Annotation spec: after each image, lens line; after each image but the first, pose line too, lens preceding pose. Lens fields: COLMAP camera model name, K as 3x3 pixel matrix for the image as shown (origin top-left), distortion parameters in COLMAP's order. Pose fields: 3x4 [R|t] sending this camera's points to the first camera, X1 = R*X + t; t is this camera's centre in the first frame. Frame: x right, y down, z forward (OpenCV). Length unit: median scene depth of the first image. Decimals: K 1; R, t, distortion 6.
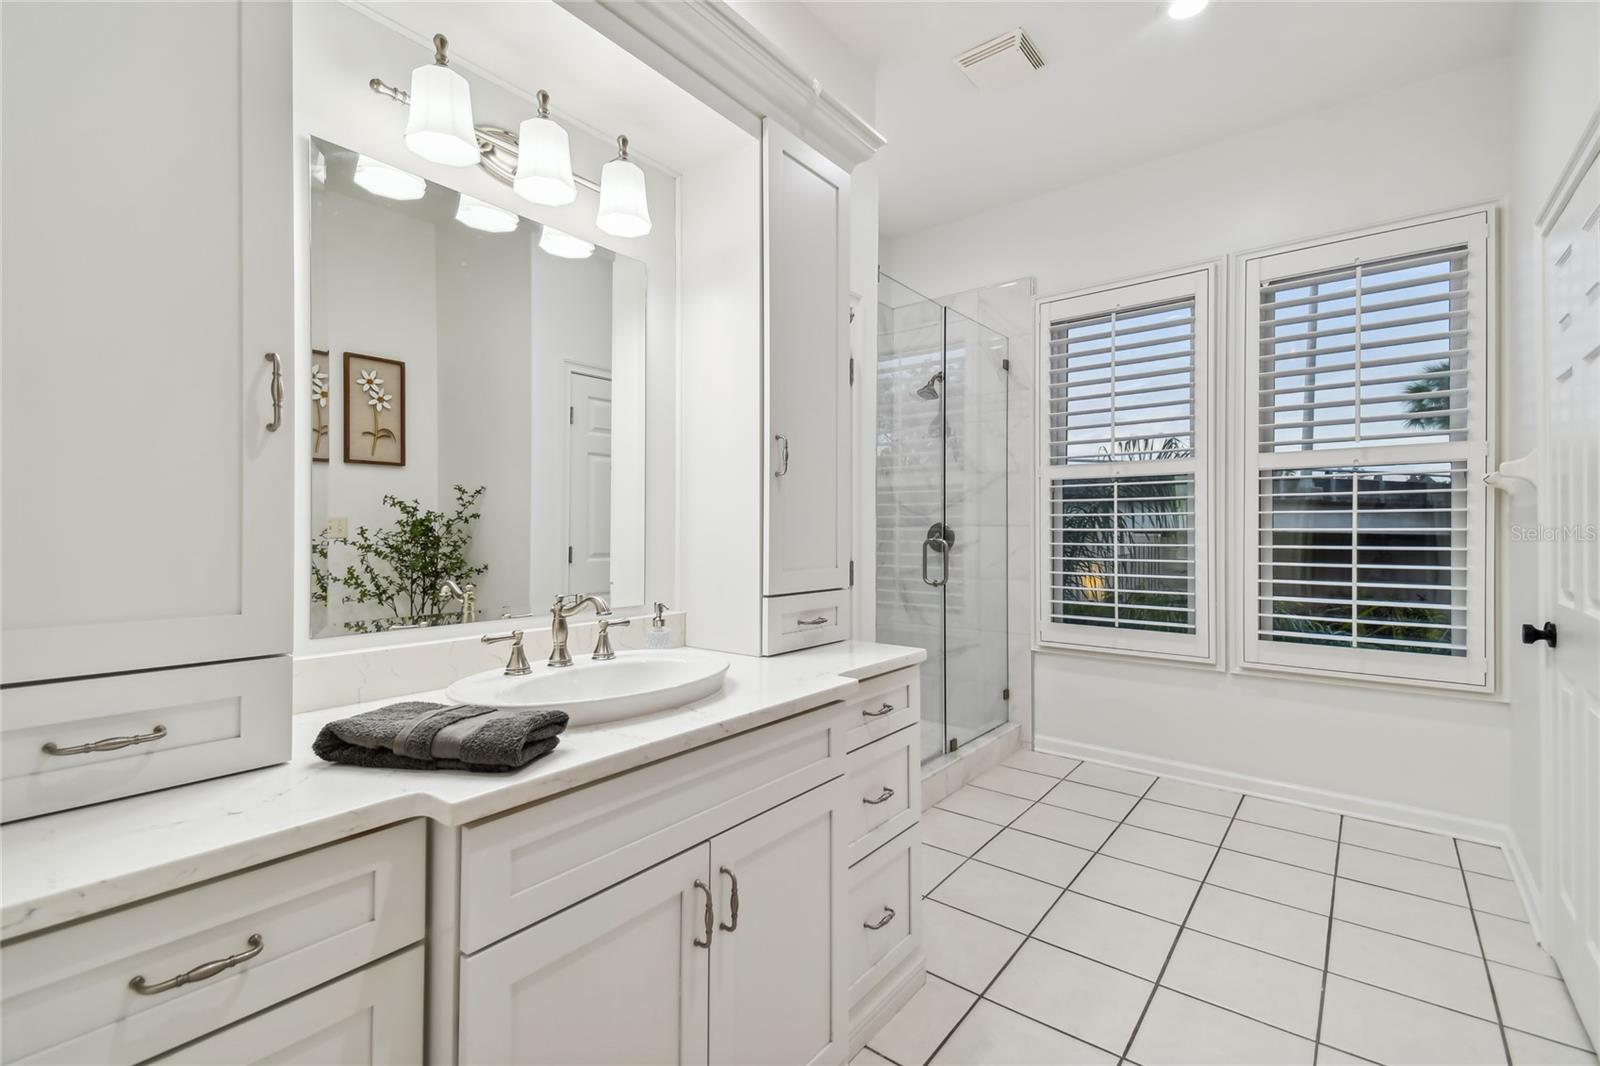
lens RADIAL K [[705.6, 0, 792.7], [0, 705.6, 525.8], [0, 0, 1]] dist [0.034874, -0.010752]
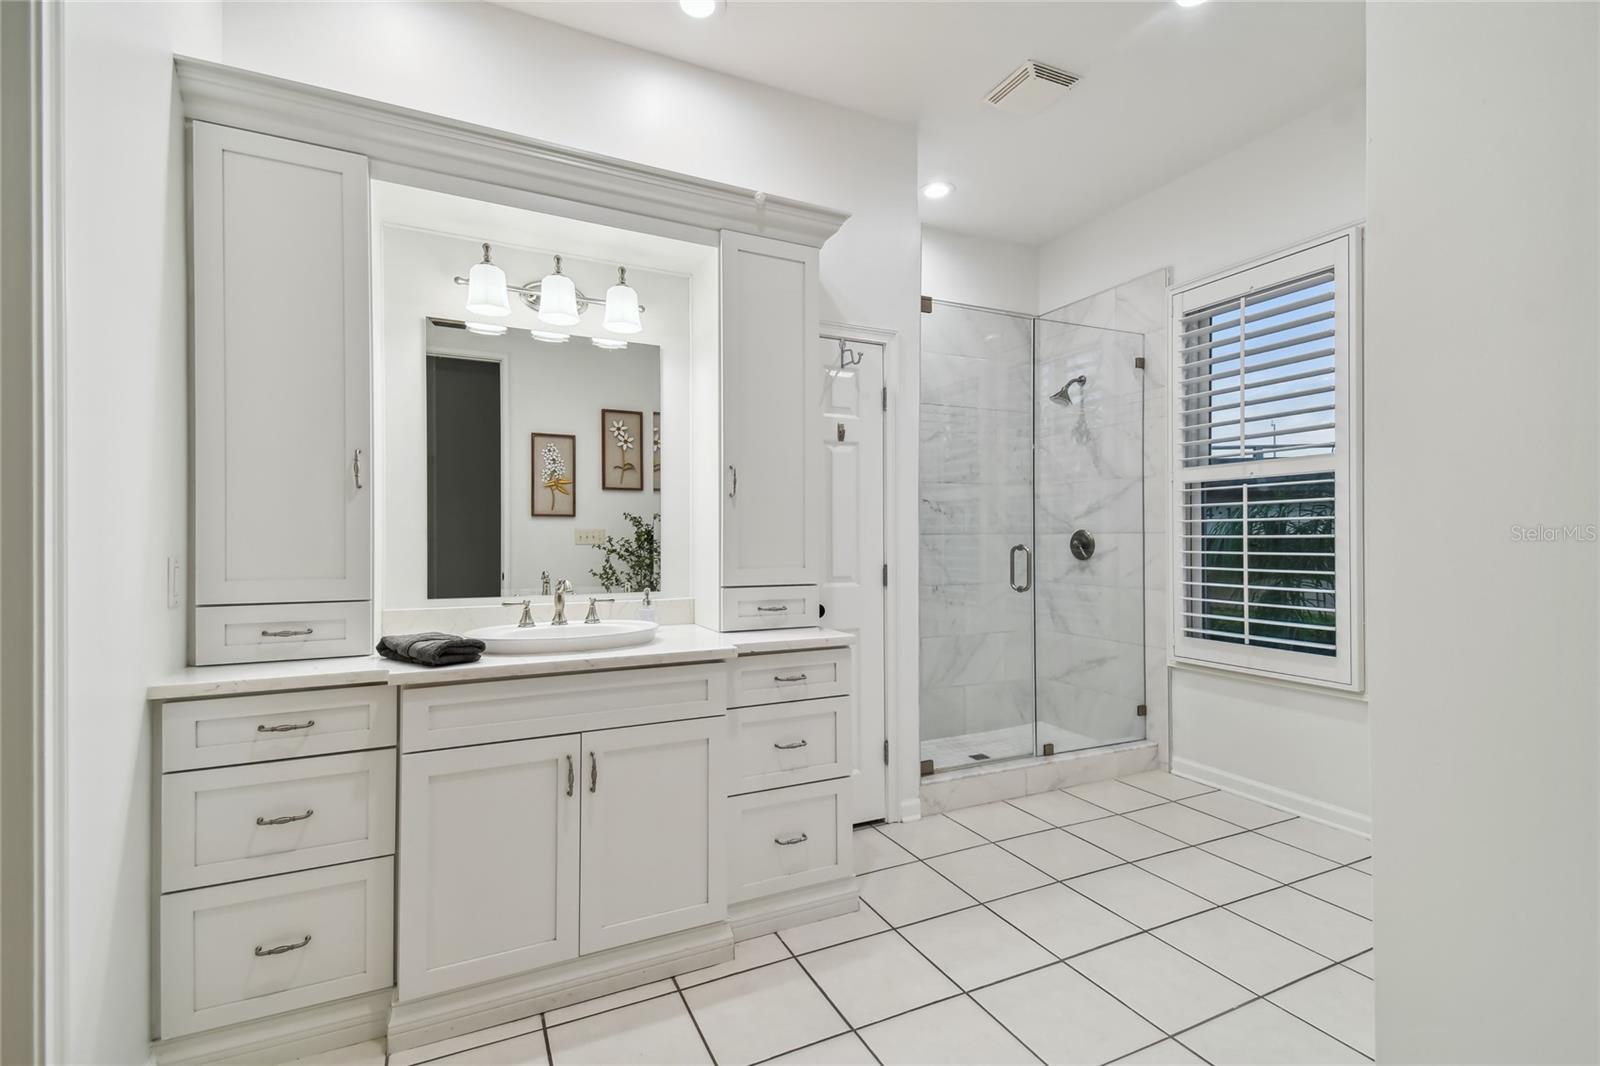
lens RADIAL K [[705.6, 0, 791.7], [0, 705.6, 533.9], [0, 0, 1]] dist [0.034874, -0.010752]
pose [[0.898269, -0.005008, -0.439418, 0.368229], [0.004718, 0.999987, -0.001751, 0.001124], [0.439421, -0.000500, 0.898281, -0.078552]]
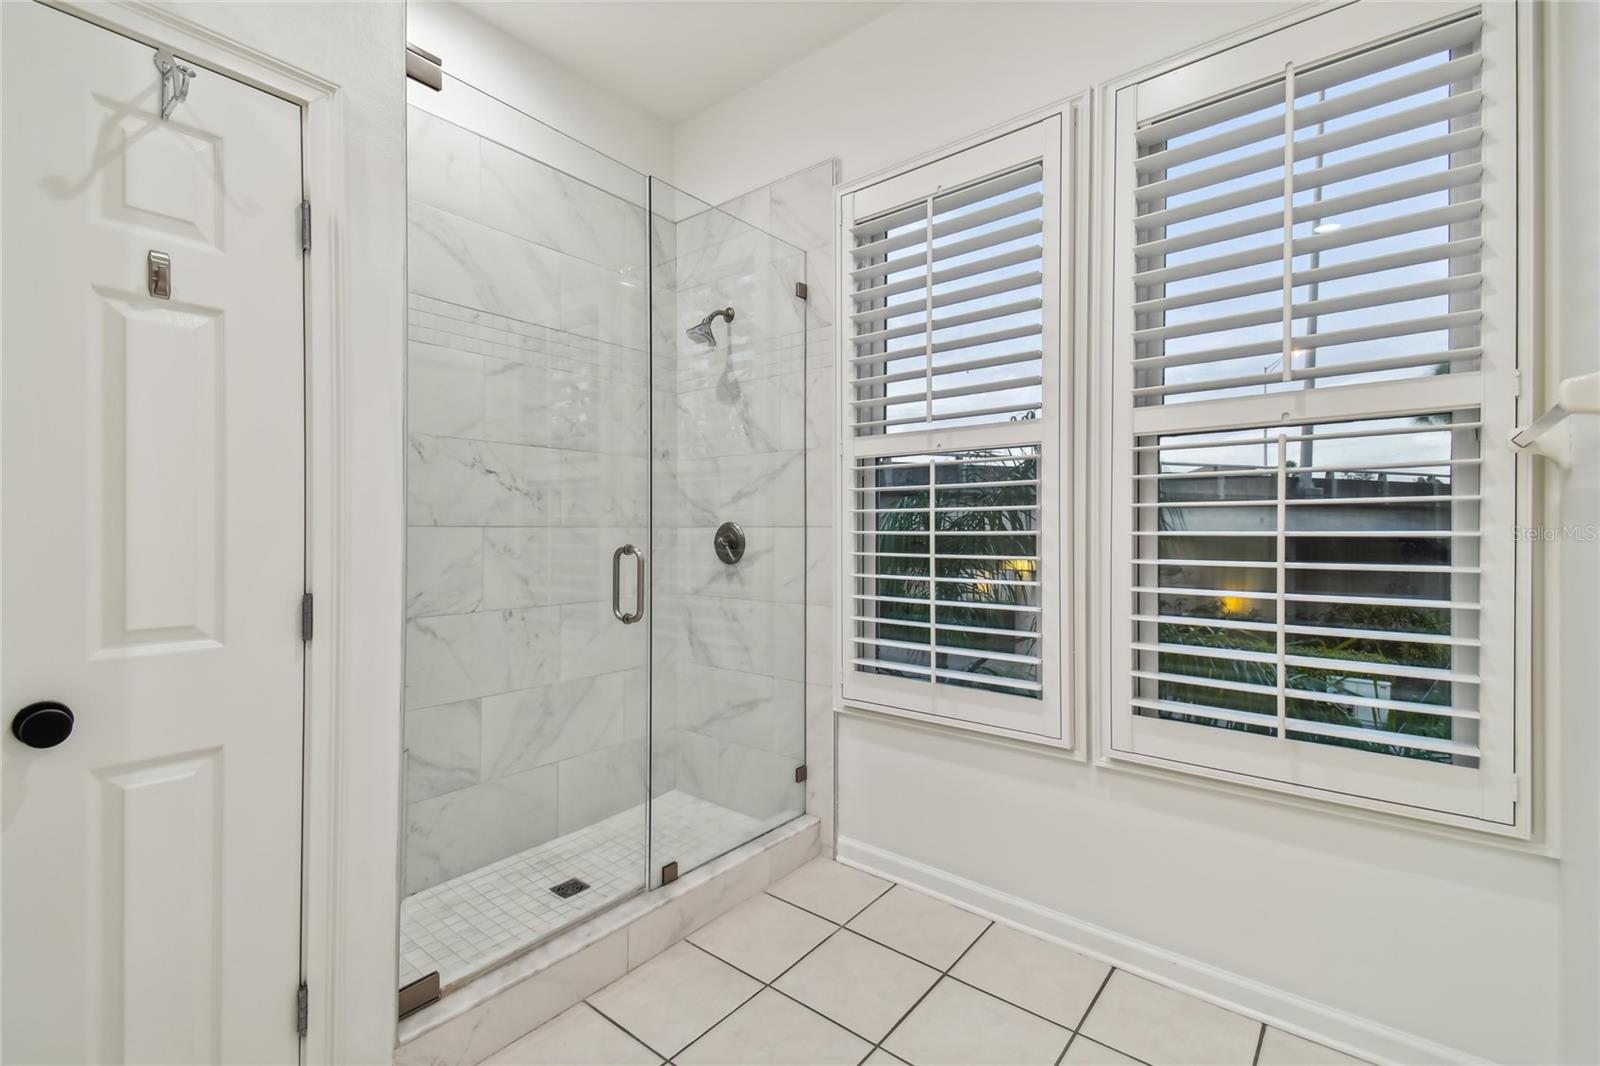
lens RADIAL K [[705.6, 0, 789.7], [0, 705.6, 528.7], [0, 0, 1]] dist [0.034874, -0.010752]
pose [[0.999984, 0.000680, -0.005641, 0.360485], [-0.000676, 1.000000, 0.000603, 0.001592], [0.005642, -0.000600, 0.999984, 0.390885]]
